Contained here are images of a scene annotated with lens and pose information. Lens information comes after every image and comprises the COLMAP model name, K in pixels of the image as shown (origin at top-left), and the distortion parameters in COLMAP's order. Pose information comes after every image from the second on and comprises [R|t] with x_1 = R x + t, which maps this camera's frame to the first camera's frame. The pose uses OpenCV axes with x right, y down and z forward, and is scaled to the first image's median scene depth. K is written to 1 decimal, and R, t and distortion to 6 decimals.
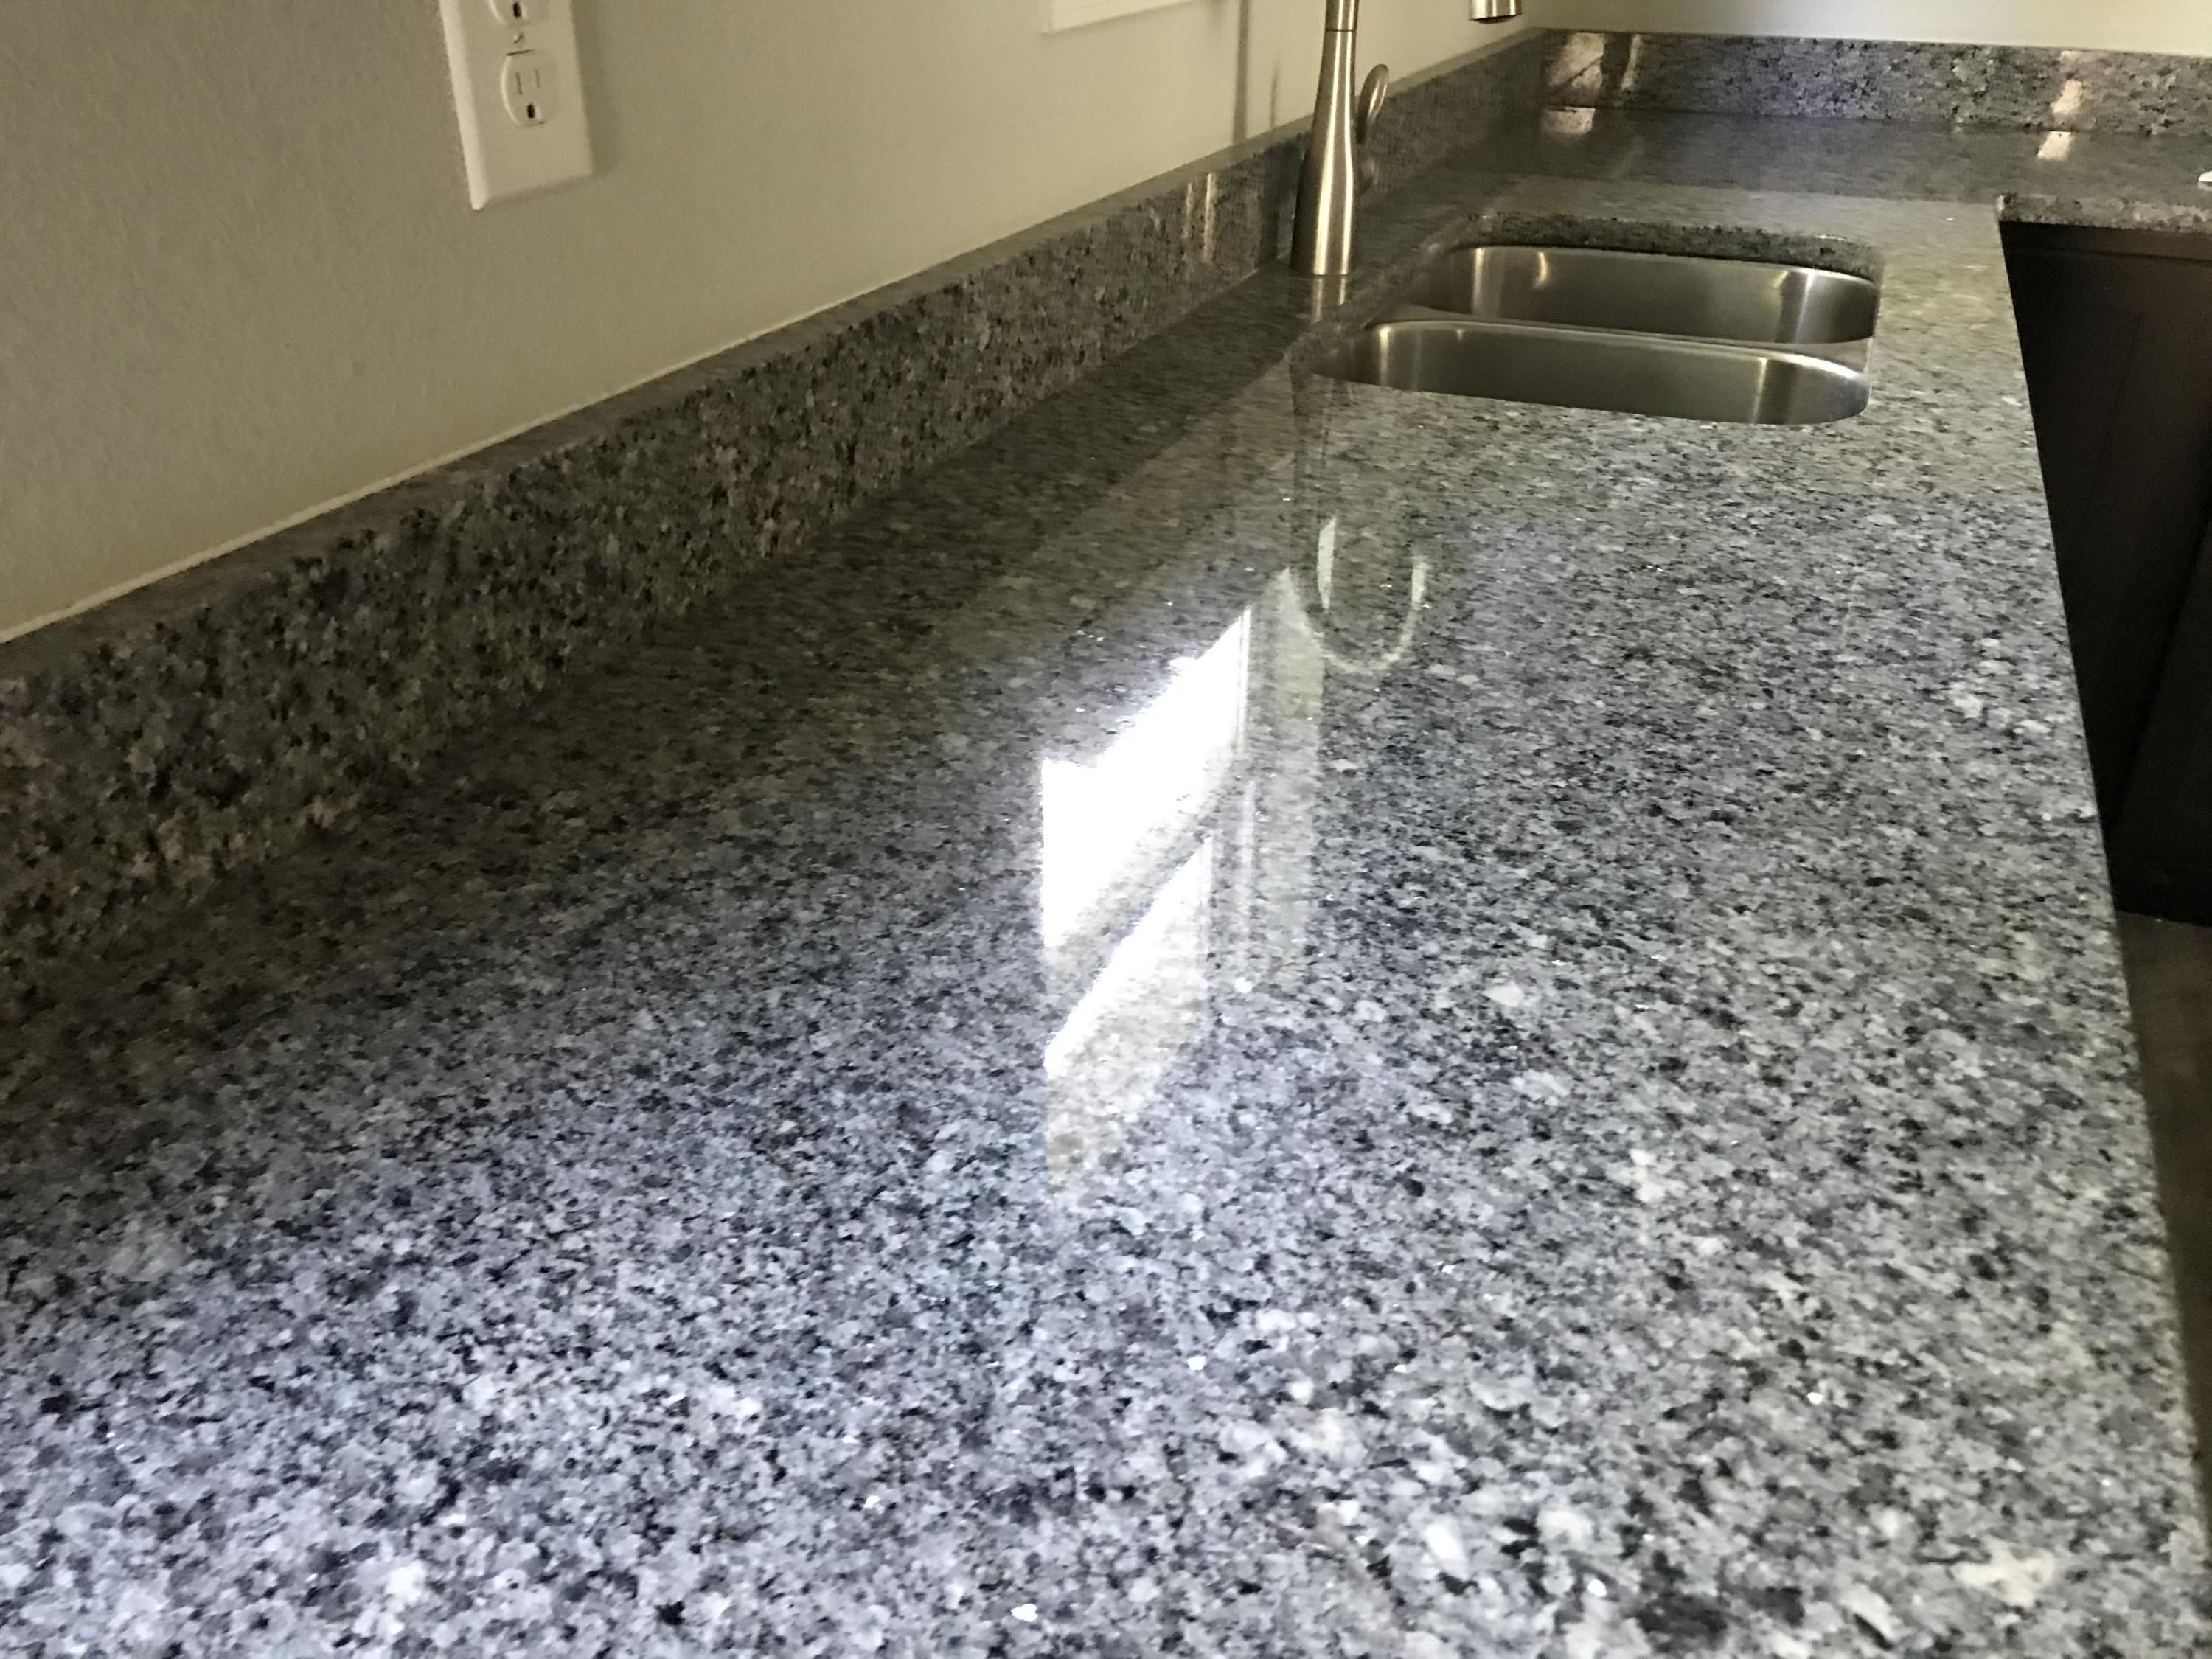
lens RADIAL K [[1813.1, 0, 1104.6], [0, 1813.1, 829.1], [0, 0, 1]] dist [0.015641, -0.034787]
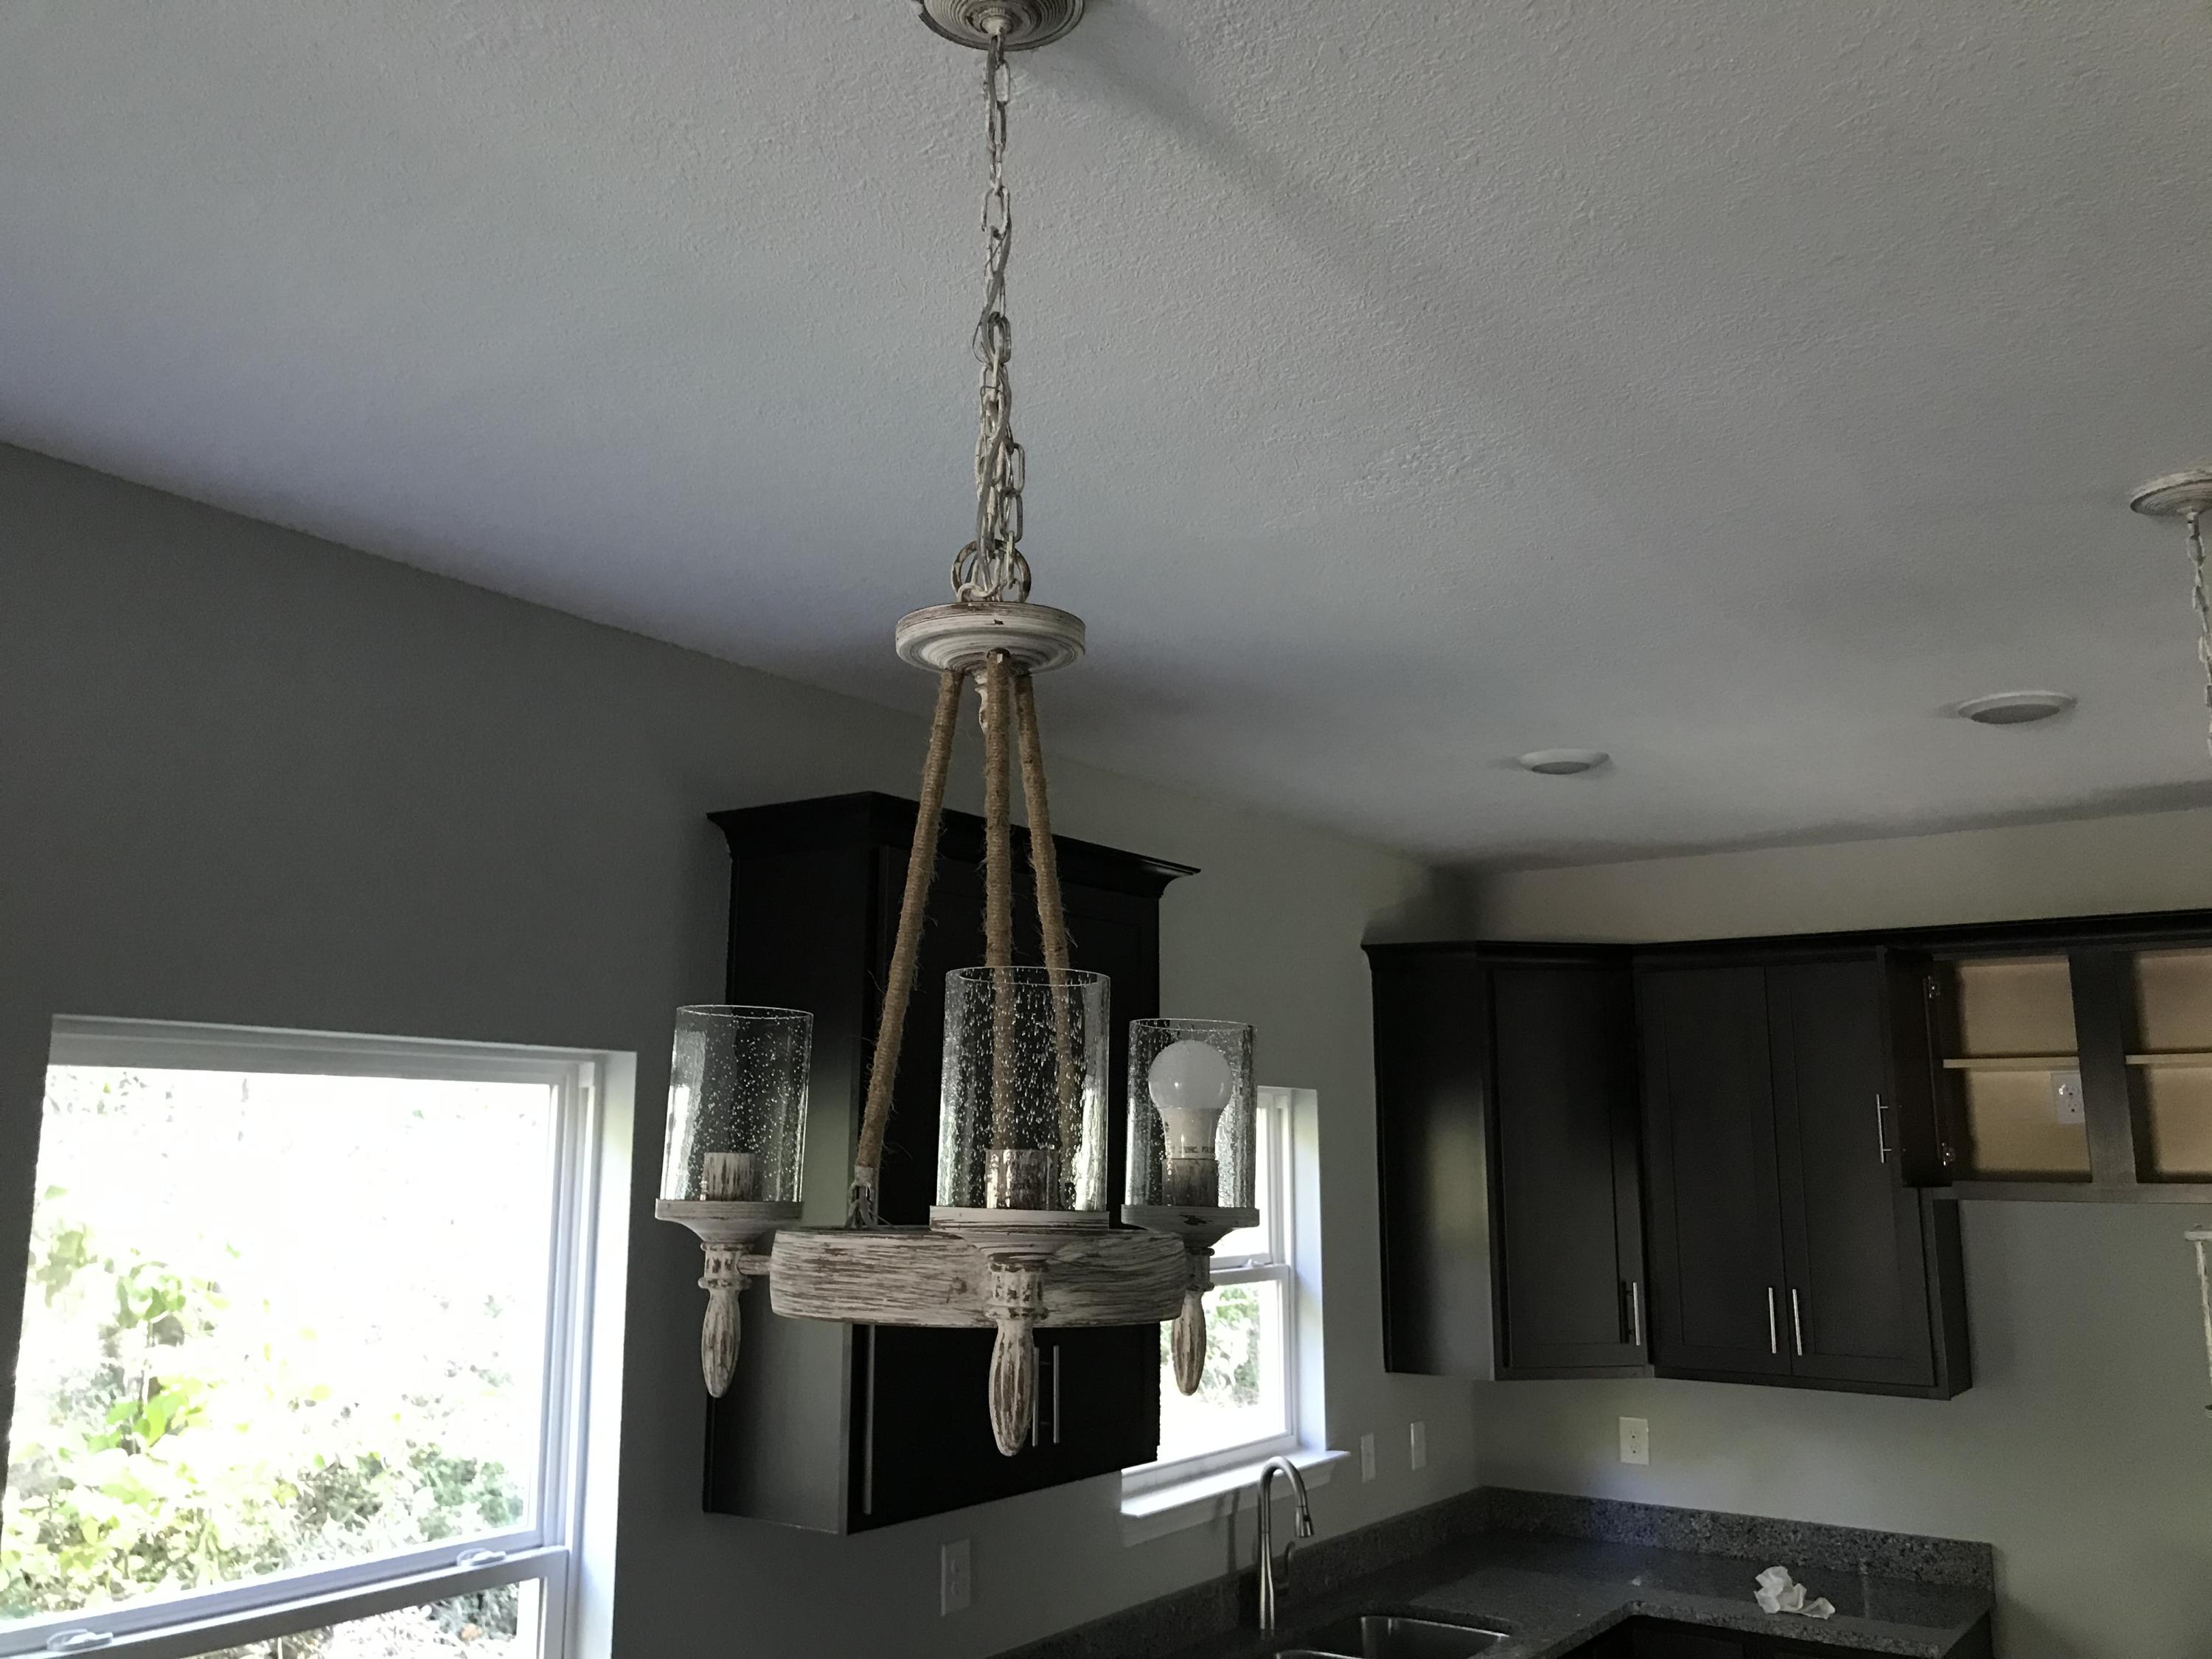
lens RADIAL K [[1813.1, 0, 1102.8], [0, 1813.1, 825.9], [0, 0, 1]] dist [0.015641, -0.034787]
pose [[0.974795, -0.036689, -0.220063, 0.420707], [-0.108270, 0.784651, -0.610411, 0.313409], [0.195068, 0.618852, 0.760901, -1.357831]]
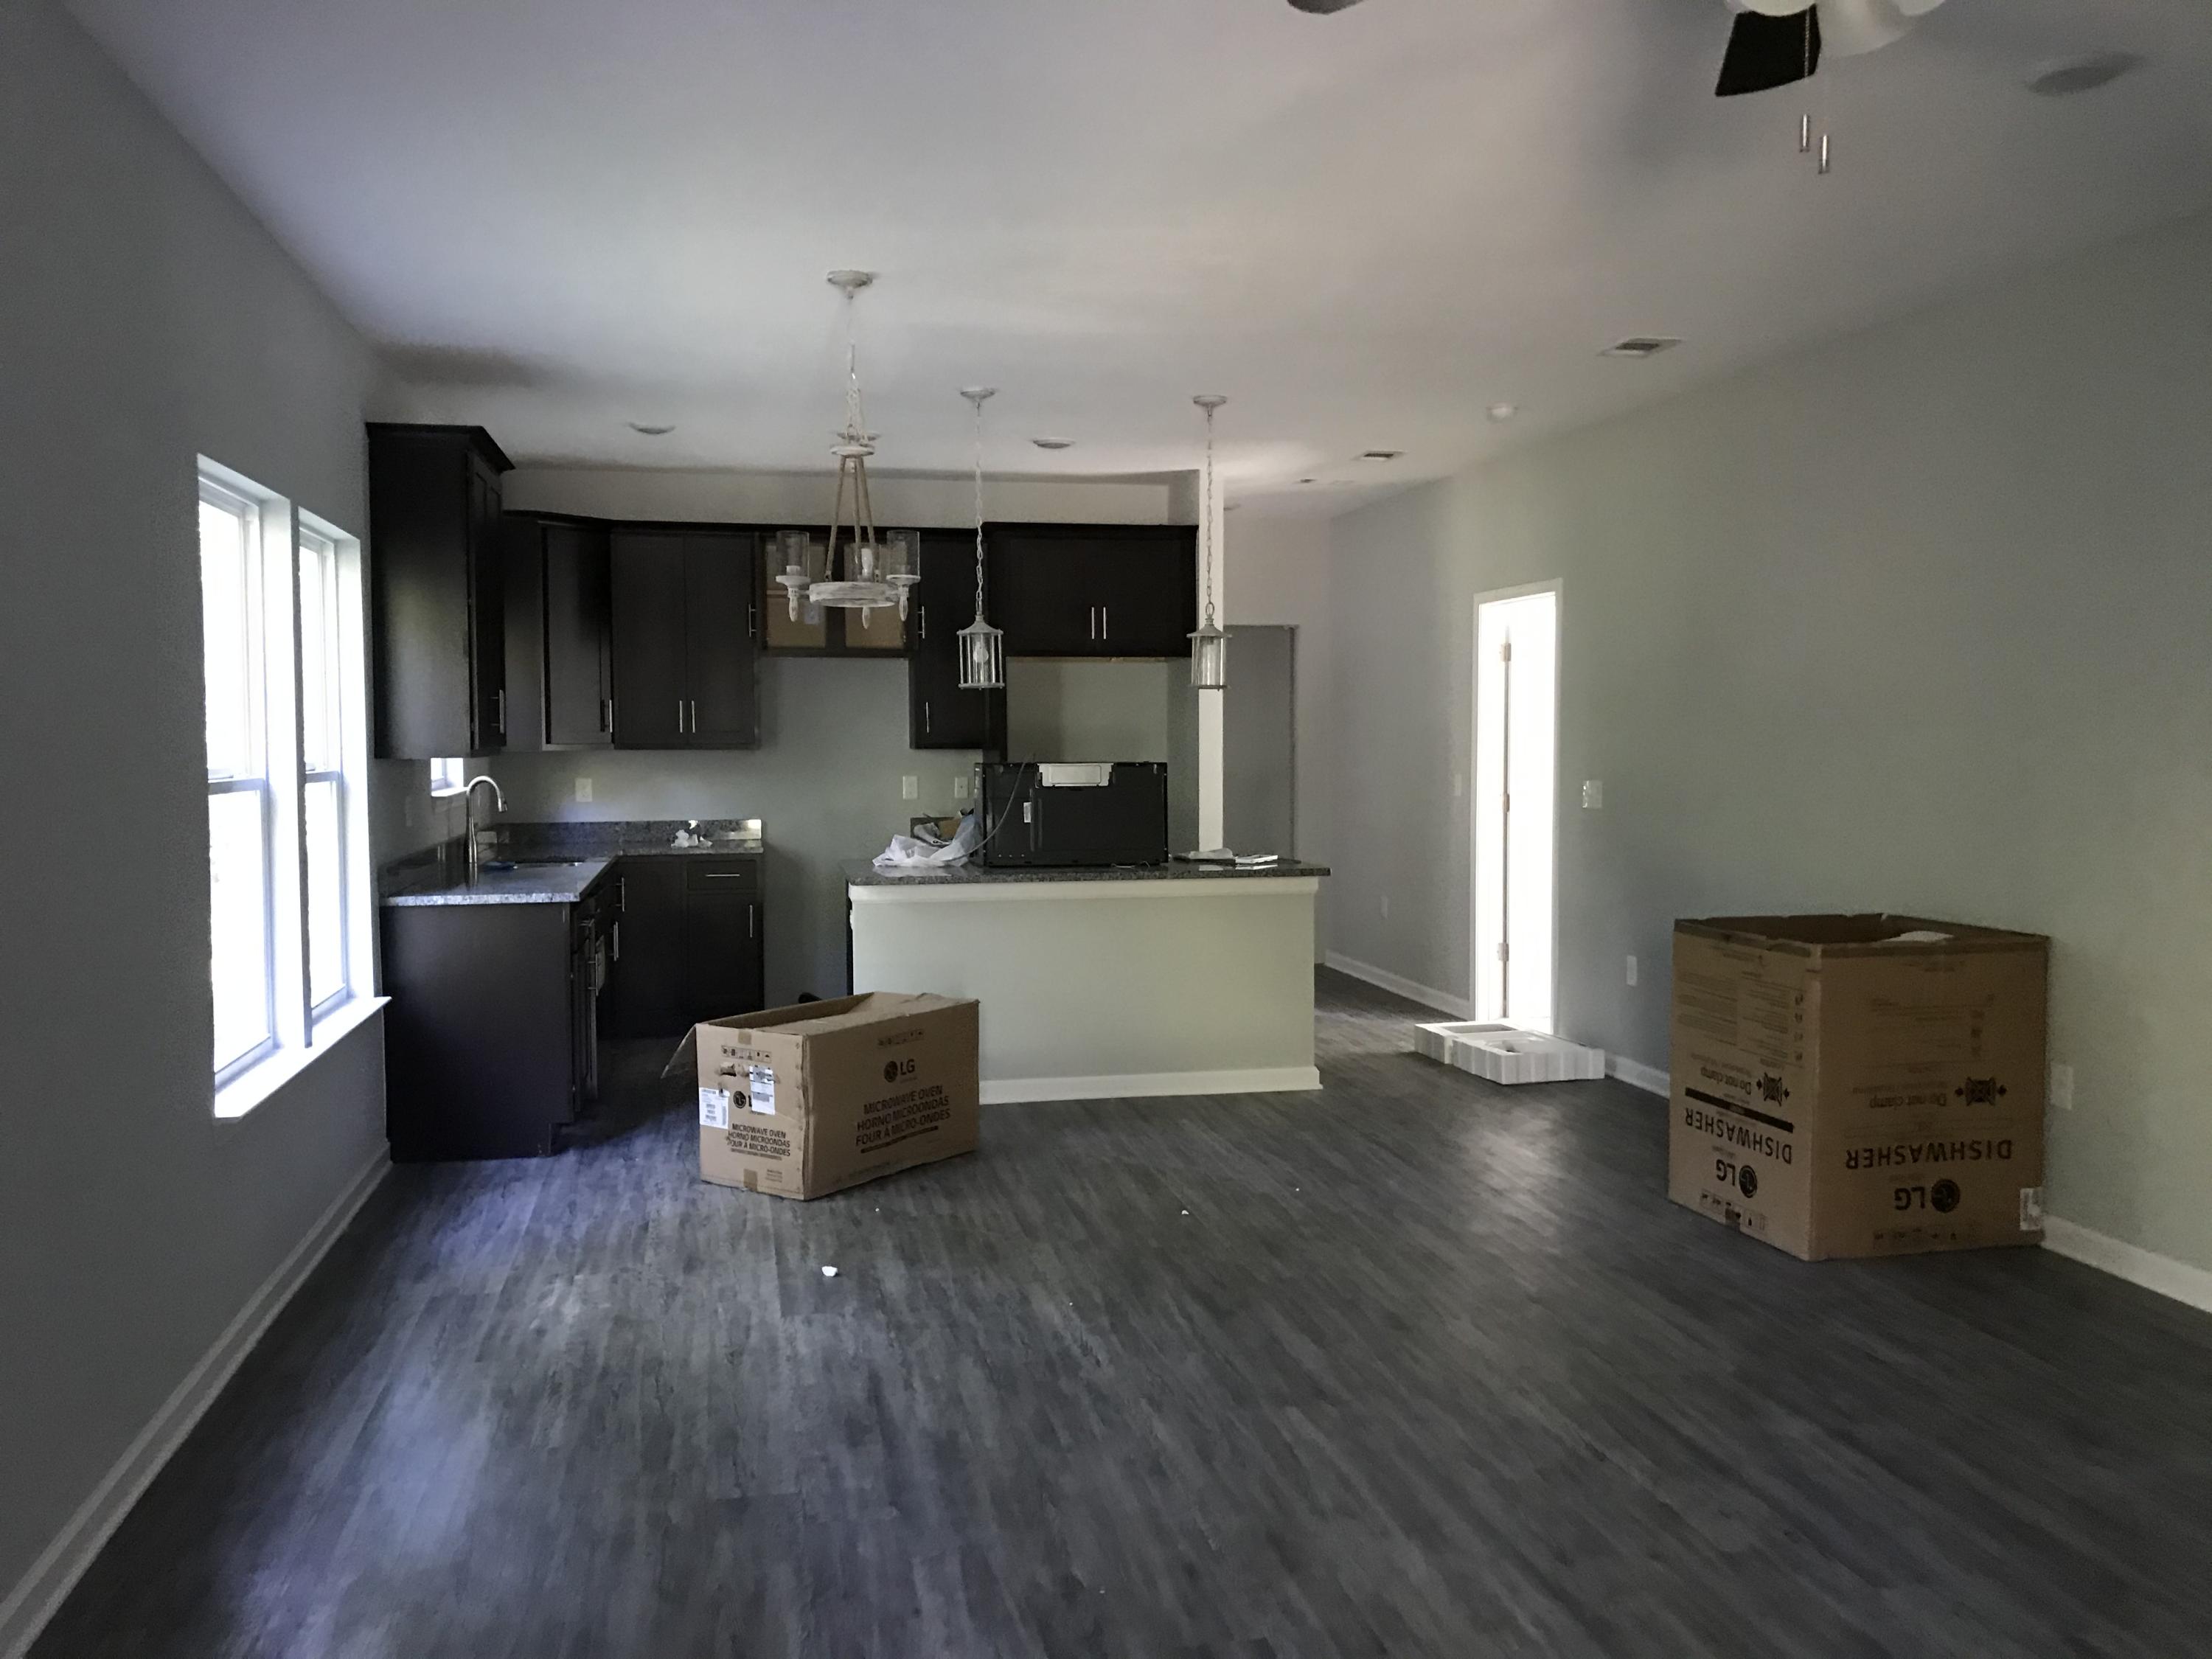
lens RADIAL K [[1813.1, 0, 1106.1], [0, 1813.1, 829.8], [0, 0, 1]] dist [0.015641, -0.034787]
pose [[0.824276, -0.030631, 0.565359, -1.027759], [0.267852, 0.900826, -0.341714, 1.444006], [-0.498823, 0.433099, 0.750734, -2.936222]]
